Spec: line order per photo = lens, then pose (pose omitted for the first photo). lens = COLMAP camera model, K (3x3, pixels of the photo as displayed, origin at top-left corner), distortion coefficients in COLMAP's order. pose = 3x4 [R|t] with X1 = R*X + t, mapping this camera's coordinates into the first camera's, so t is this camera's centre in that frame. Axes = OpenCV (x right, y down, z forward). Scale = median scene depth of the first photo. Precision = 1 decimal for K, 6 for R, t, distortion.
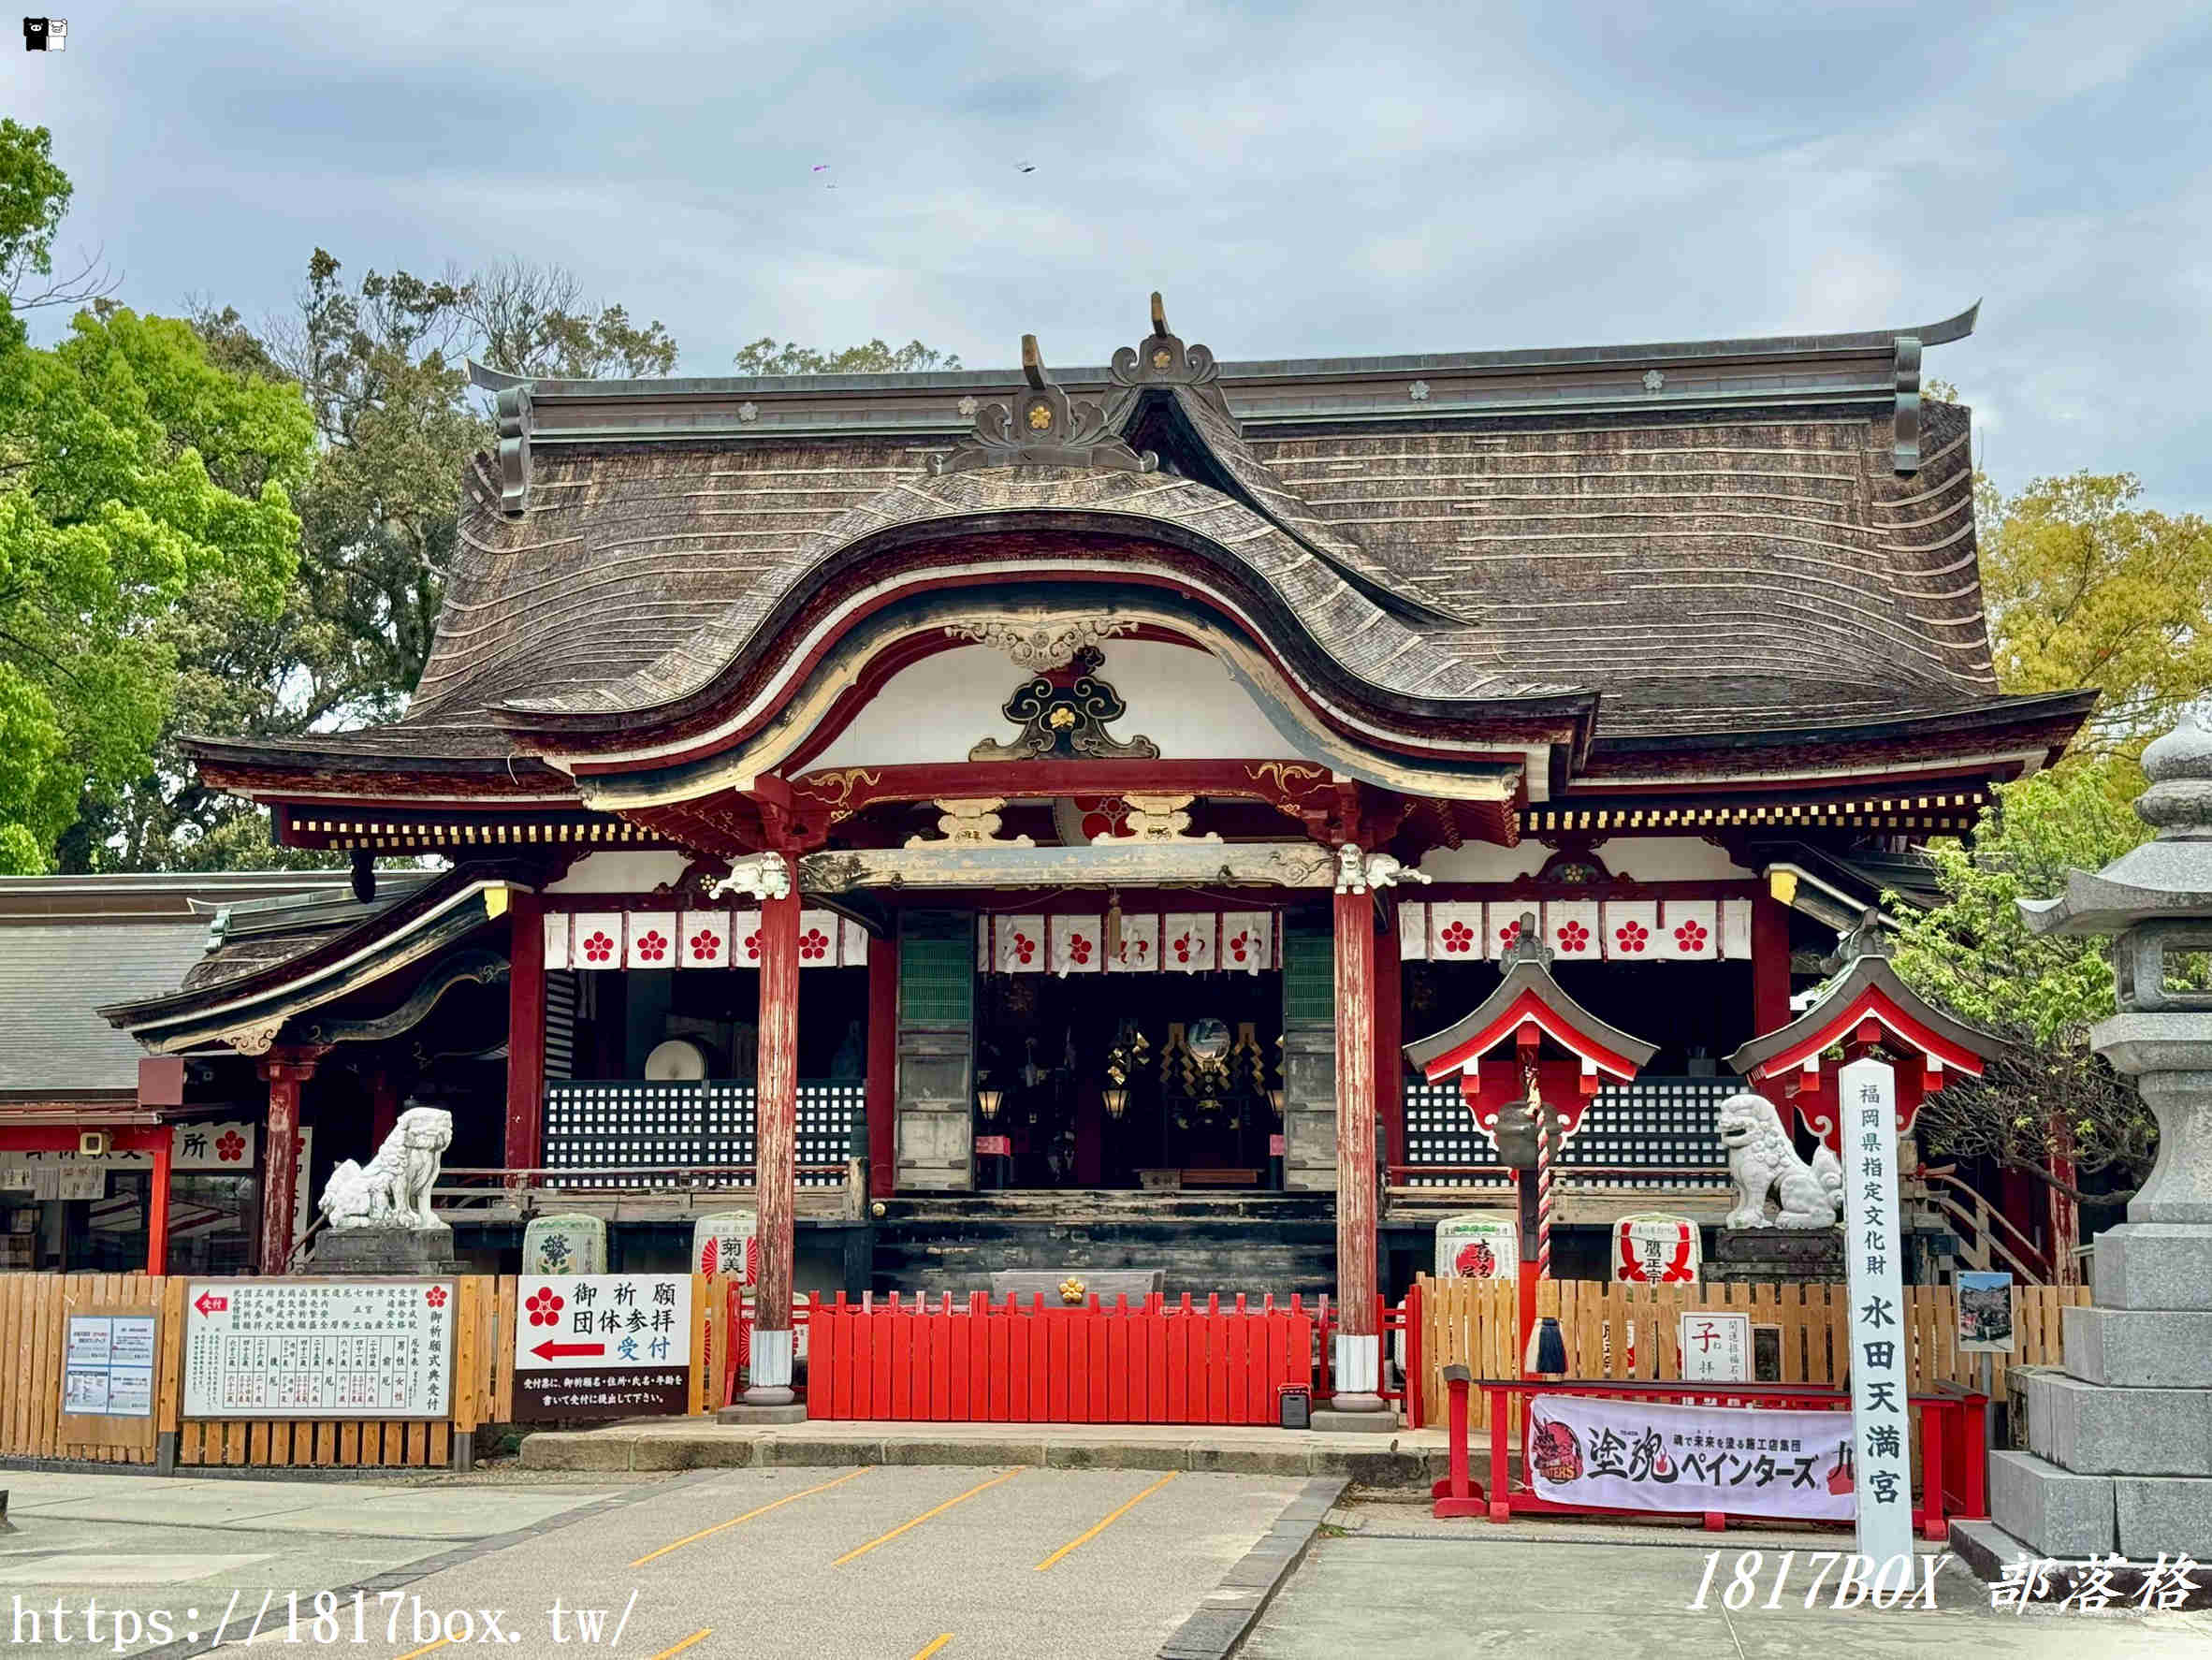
lens RADIAL K [[2982.4, 0, 1182.1], [0, 2982.4, 829.7], [0, 0, 1]] dist [0.033680, 0.051801]
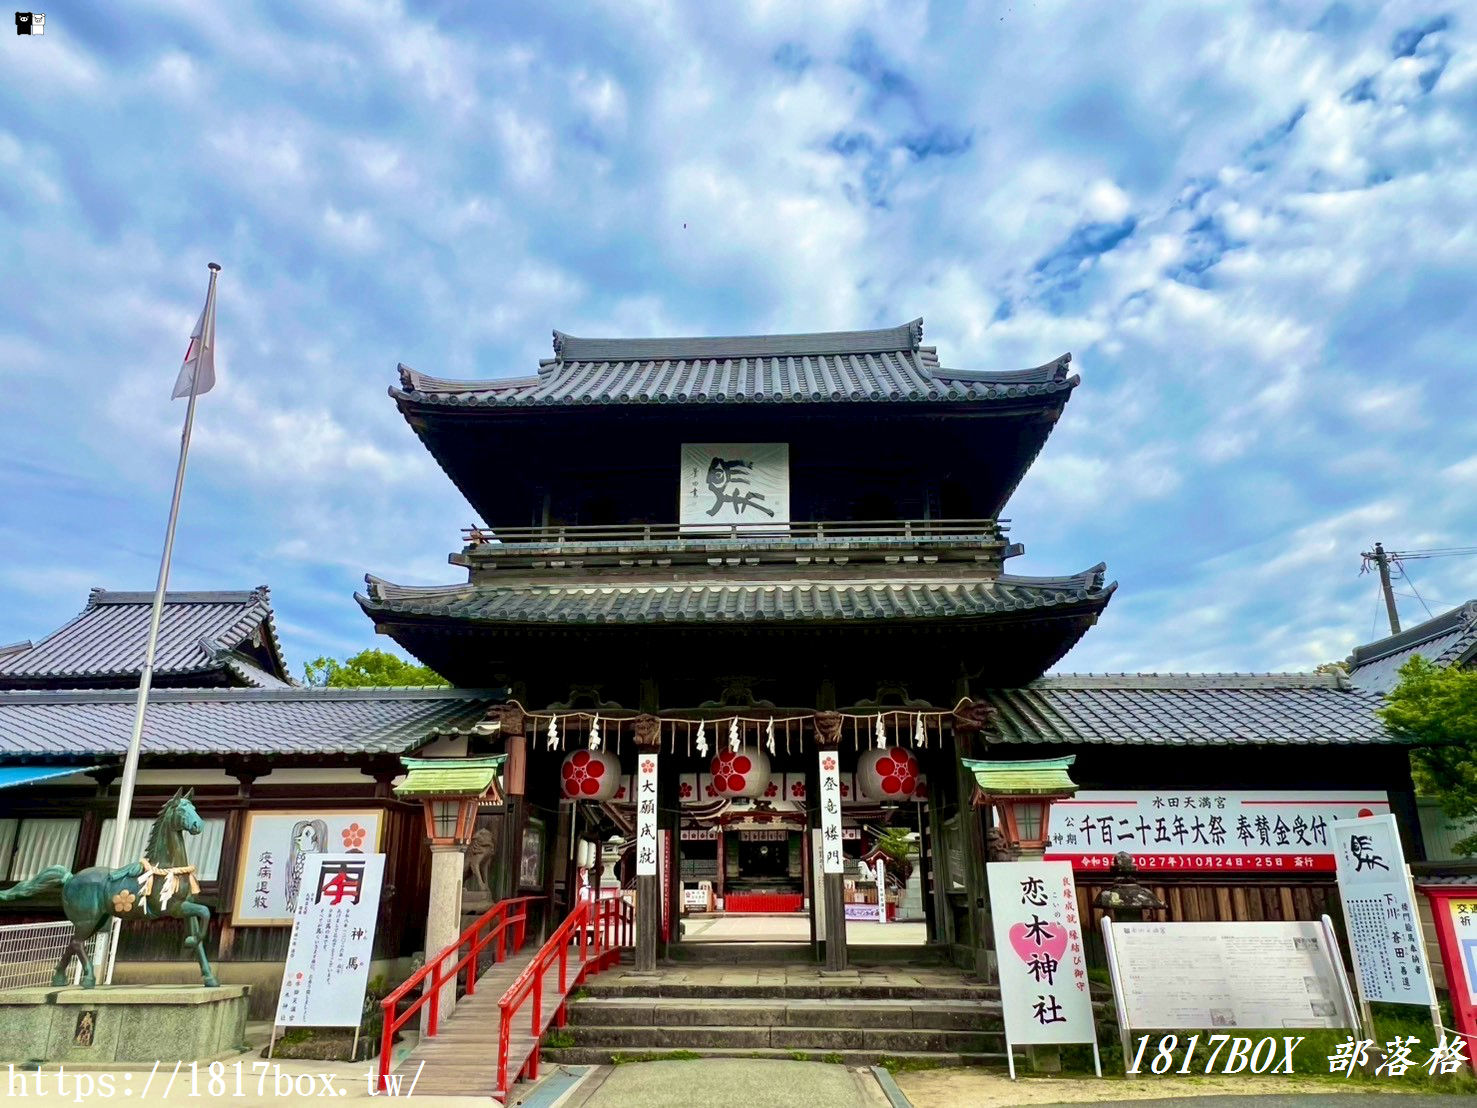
lens RADIAL K [[1037.0, 0, 738.5], [0, 1037.0, 554.0], [0, 0, 1]] dist [0.080246, -0.118426]
pose [[0.995024, 0.023276, 0.096878, -0.336575], [-0.004781, 0.982365, -0.186912, -0.153353], [-0.099520, 0.185519, 0.977588, -1.426419]]
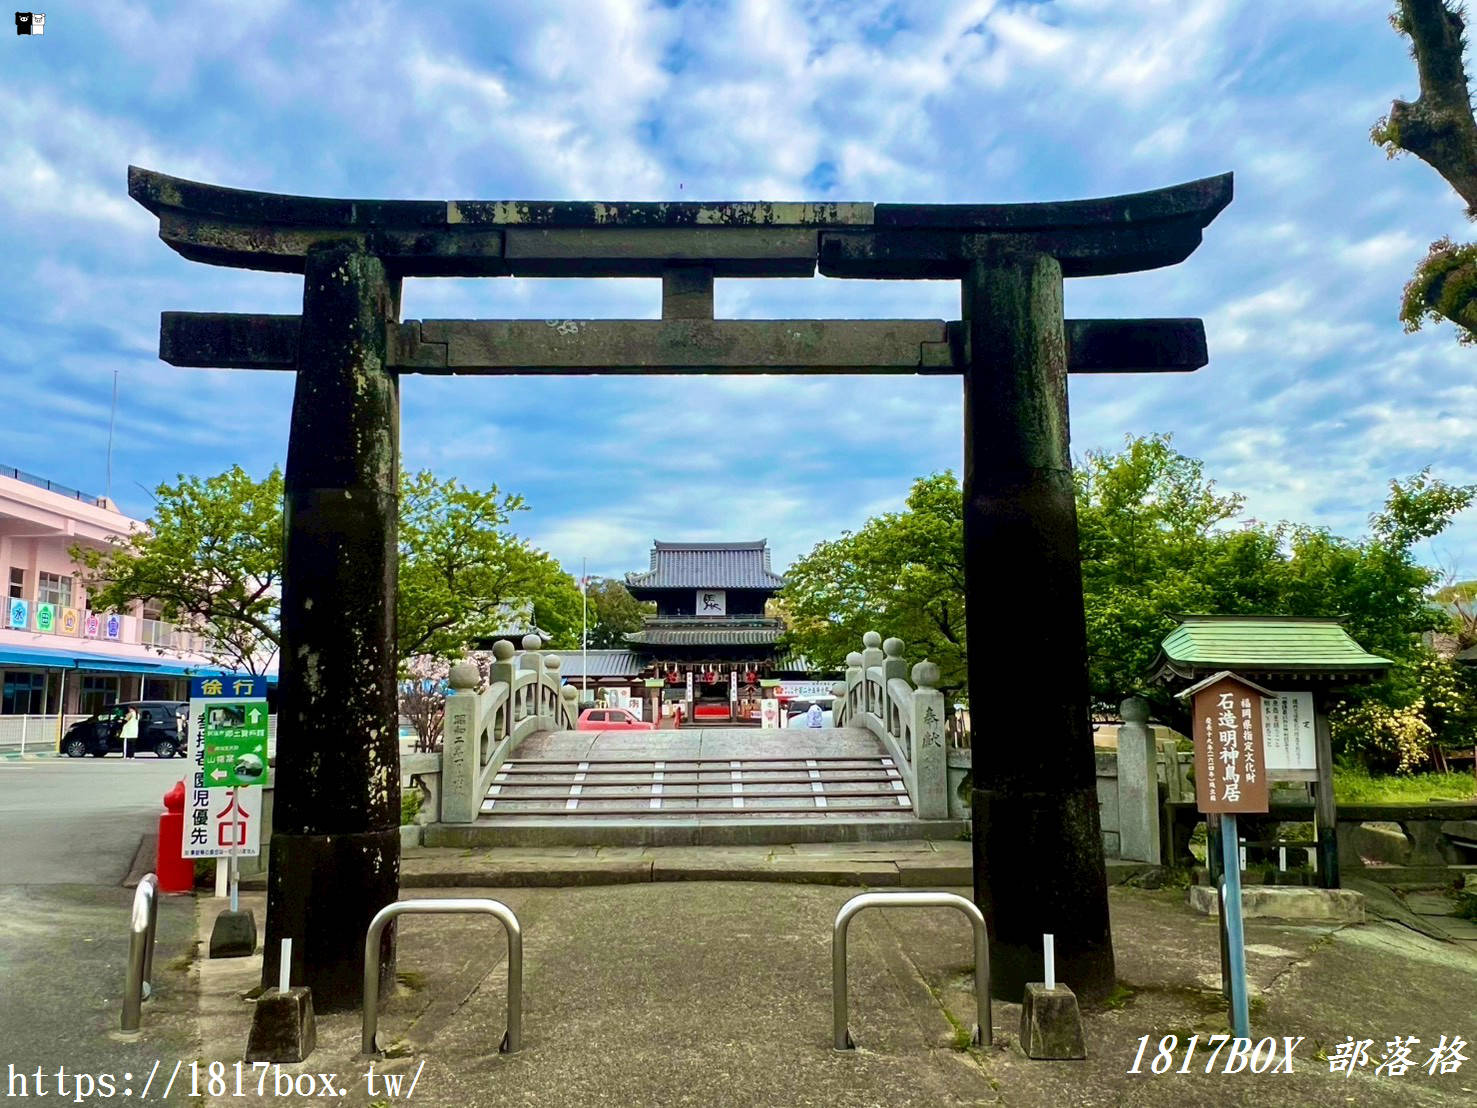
lens RADIAL K [[1037.0, 0, 738.5], [0, 1037.0, 554.0], [0, 0, 1]] dist [0.080246, -0.118426]
pose [[0.988176, 0.011118, 0.152919, -1.310076], [-0.008421, 0.999798, -0.018273, -1.052728], [-0.153091, 0.016769, 0.988070, -8.413761]]
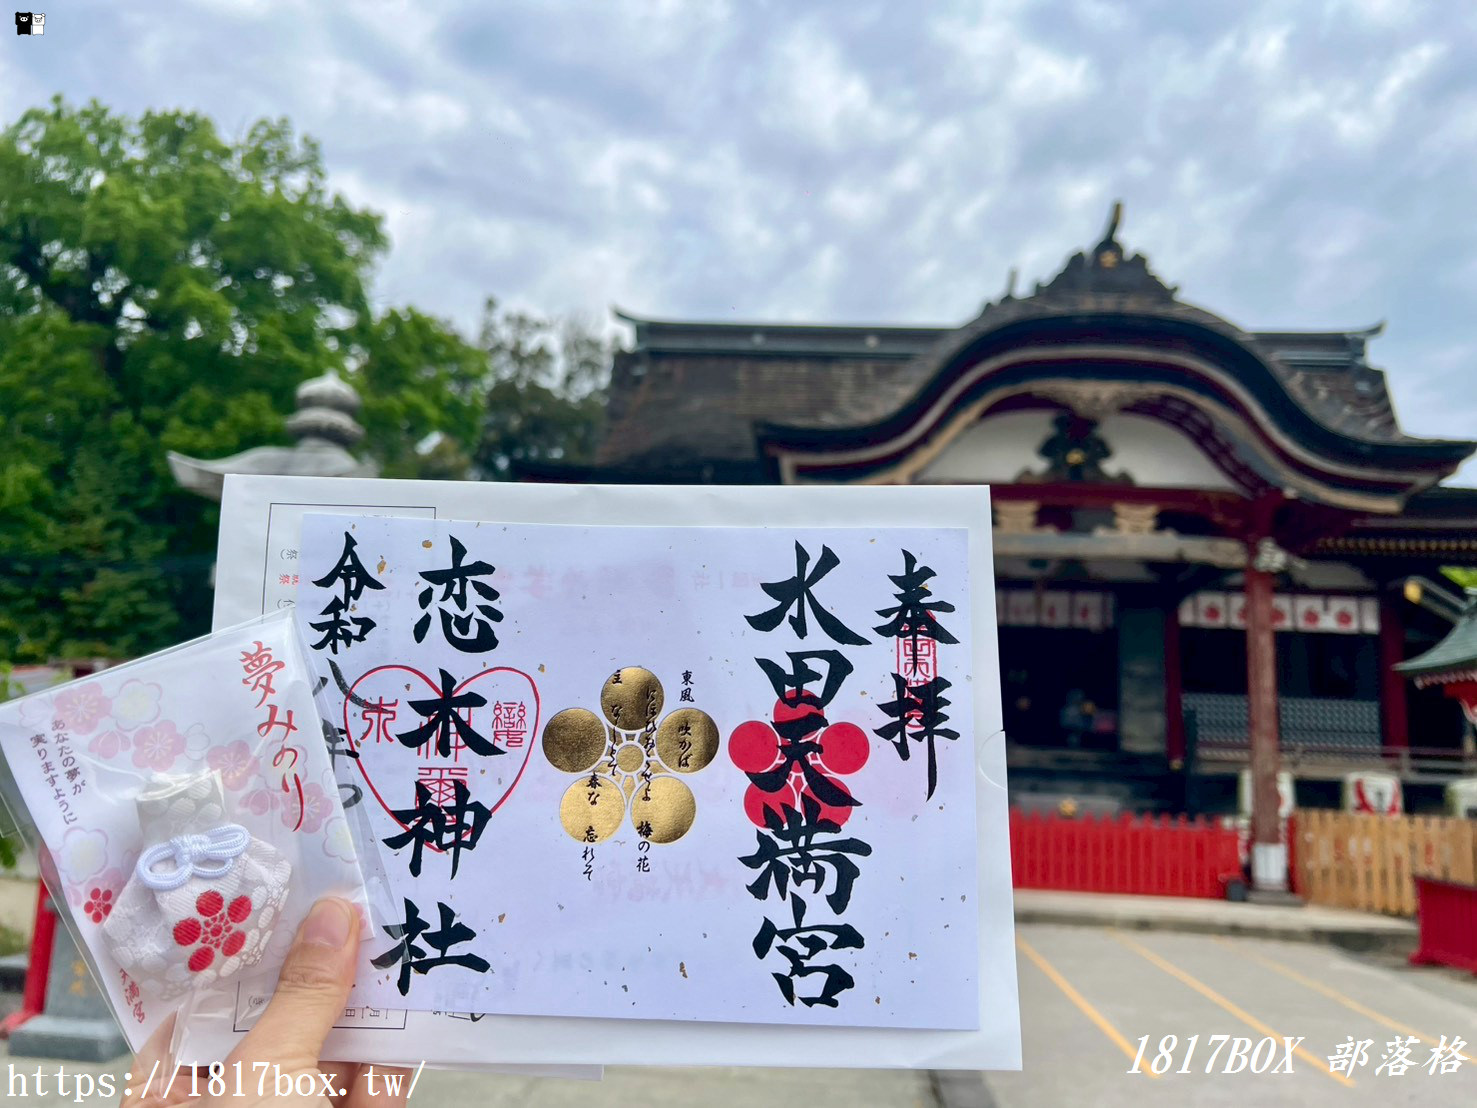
lens RADIAL K [[1037.0, 0, 738.5], [0, 1037.0, 554.0], [0, 0, 1]] dist [0.080246, -0.118426]
pose [[0.996766, 0.056251, 0.057385, -0.253950], [-0.052607, 0.996617, -0.063150, 0.061973], [-0.060743, 0.059927, 0.996353, 0.429425]]
